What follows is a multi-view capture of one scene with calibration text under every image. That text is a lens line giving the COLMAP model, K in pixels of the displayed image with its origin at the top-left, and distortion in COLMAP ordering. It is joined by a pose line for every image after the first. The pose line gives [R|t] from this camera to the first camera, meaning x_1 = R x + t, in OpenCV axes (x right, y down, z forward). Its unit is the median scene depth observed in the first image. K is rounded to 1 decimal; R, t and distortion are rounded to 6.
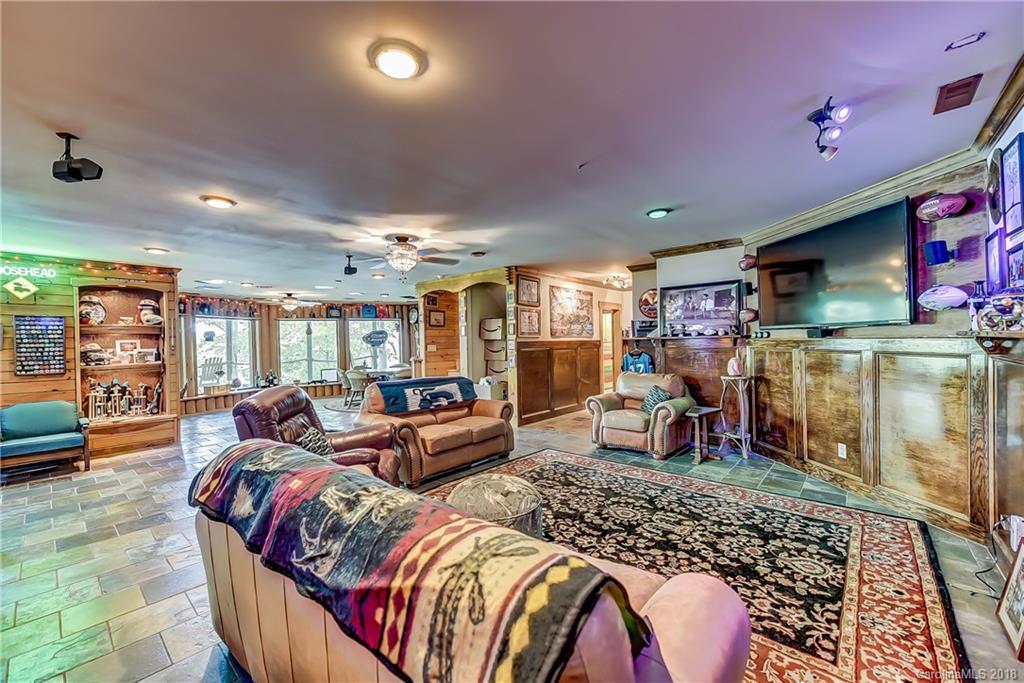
lens RADIAL K [[409.4, 0, 508.8], [0, 409.4, 344.3], [0, 0, 1]] dist [0.018751, 0.000006]
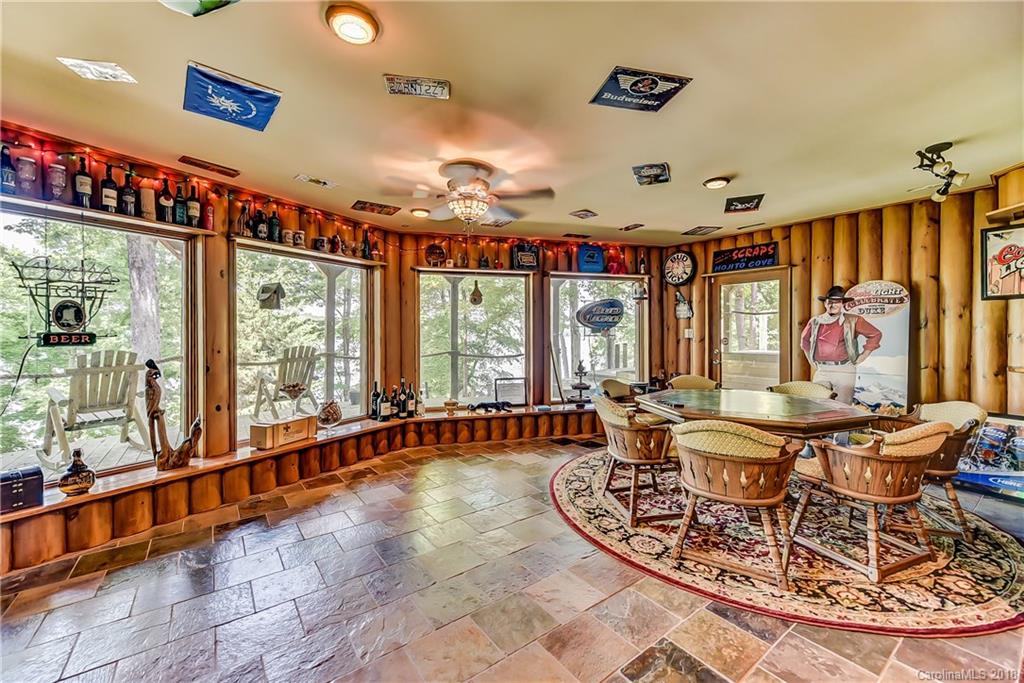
lens RADIAL K [[409.4, 0, 512.2], [0, 409.4, 336.8], [0, 0, 1]] dist [0.018751, 0.000006]
pose [[0.977205, 0.024244, -0.210910, -0.347263], [-0.023332, 0.999705, 0.006812, 0.009080], [0.211012, -0.001736, 0.977482, 0.556061]]
